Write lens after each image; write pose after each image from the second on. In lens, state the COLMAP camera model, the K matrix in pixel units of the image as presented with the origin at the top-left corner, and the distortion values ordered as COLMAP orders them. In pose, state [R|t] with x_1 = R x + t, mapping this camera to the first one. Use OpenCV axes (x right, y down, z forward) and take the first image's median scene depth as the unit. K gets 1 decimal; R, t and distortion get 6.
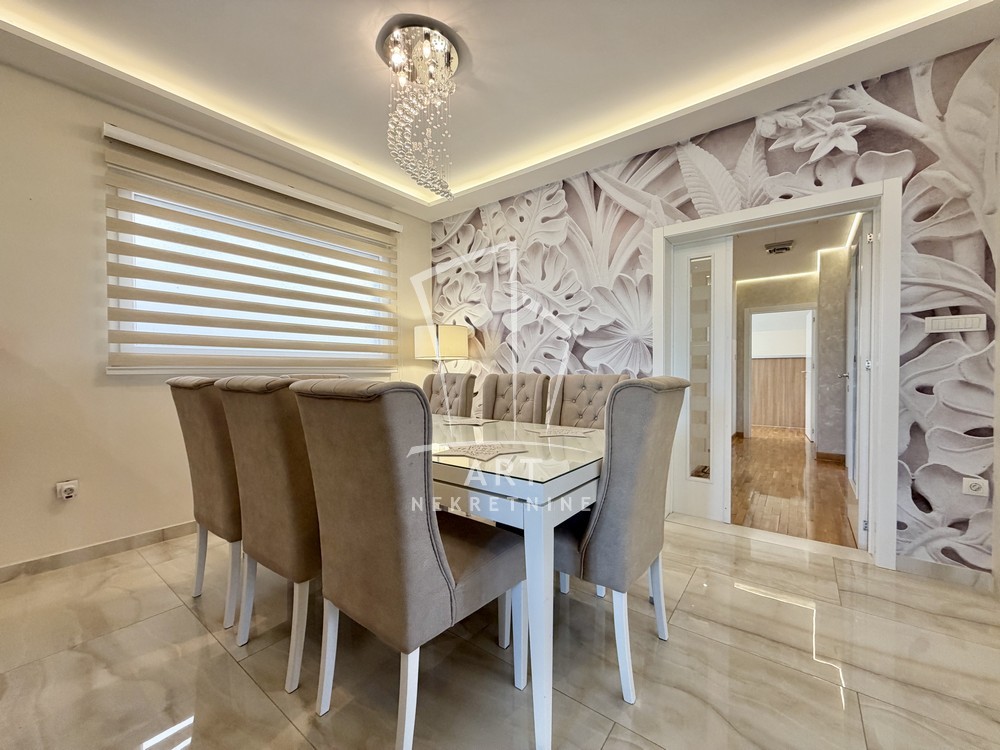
lens RADIAL K [[395.5, 0, 503.7], [0, 395.5, 383.1], [0, 0, 1]] dist [0.001787, 0.000317]
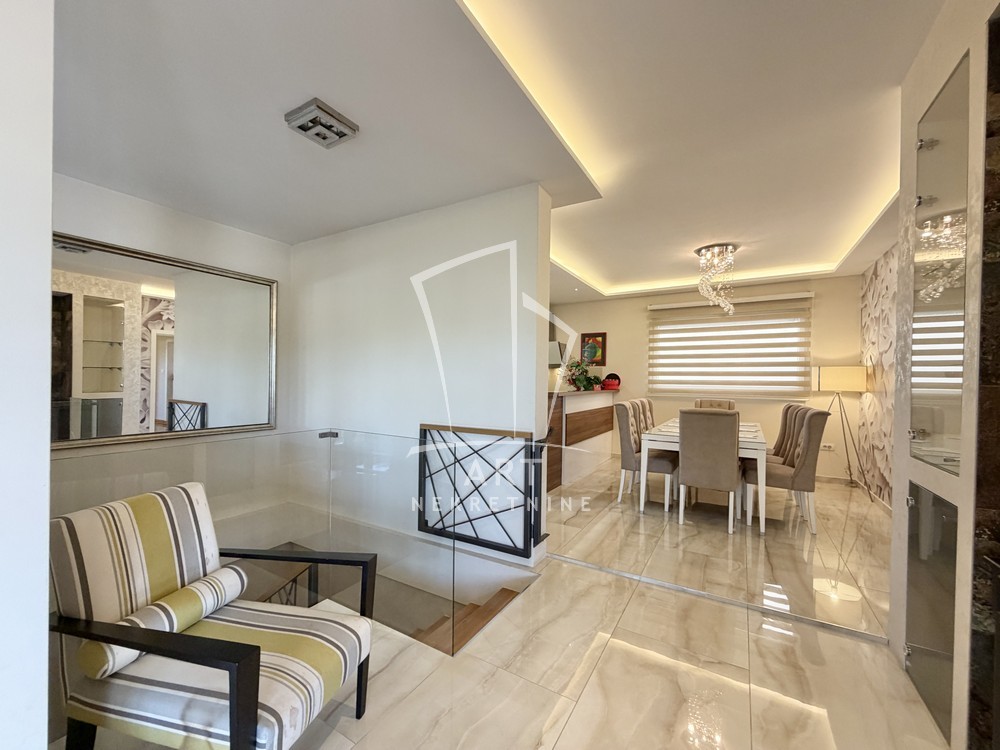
lens RADIAL K [[394.7, 0, 498.3], [0, 394.7, 391.5], [0, 0, 1]] dist [0.000074, -0.000027]
pose [[0.113893, 0.033579, -0.992925, 0.993737], [-0.044888, 0.998582, 0.028621, -0.052041], [0.992478, 0.041311, 0.115239, -0.213327]]
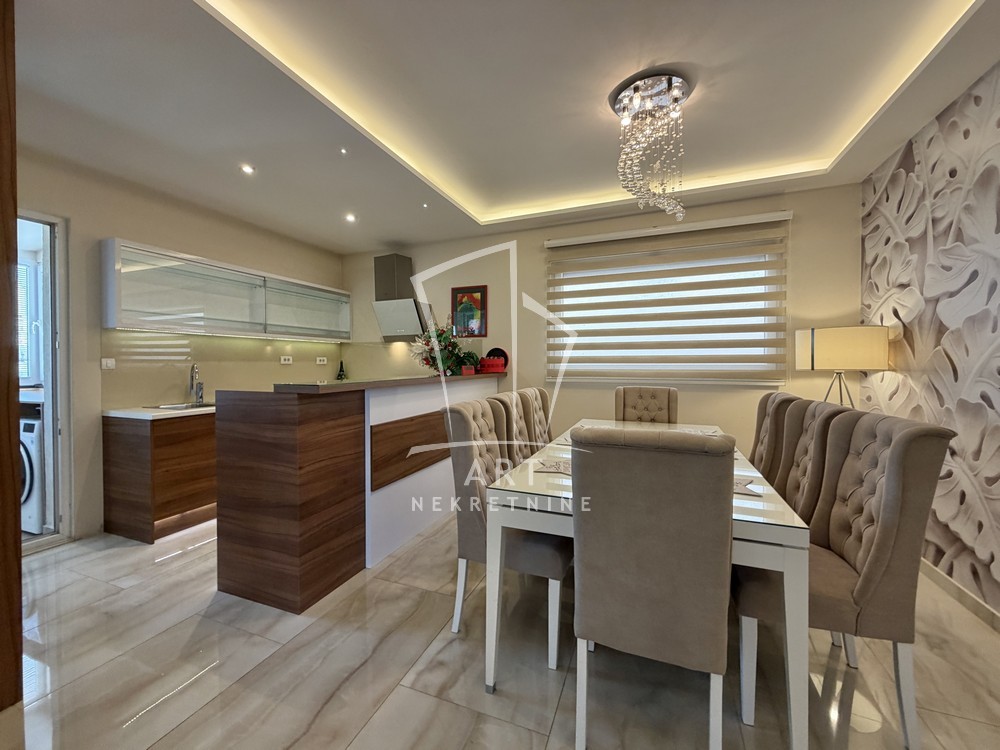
lens RADIAL K [[398.3, 0, 495.4], [0, 398.3, 376.8], [0, 0, 1]] dist [-0.000698, -0.000194]
pose [[0.274198, 0.034747, -0.961045, 0.403287], [-0.030203, 0.999165, 0.027508, -0.053281], [0.961199, 0.021484, 0.275019, 0.177884]]
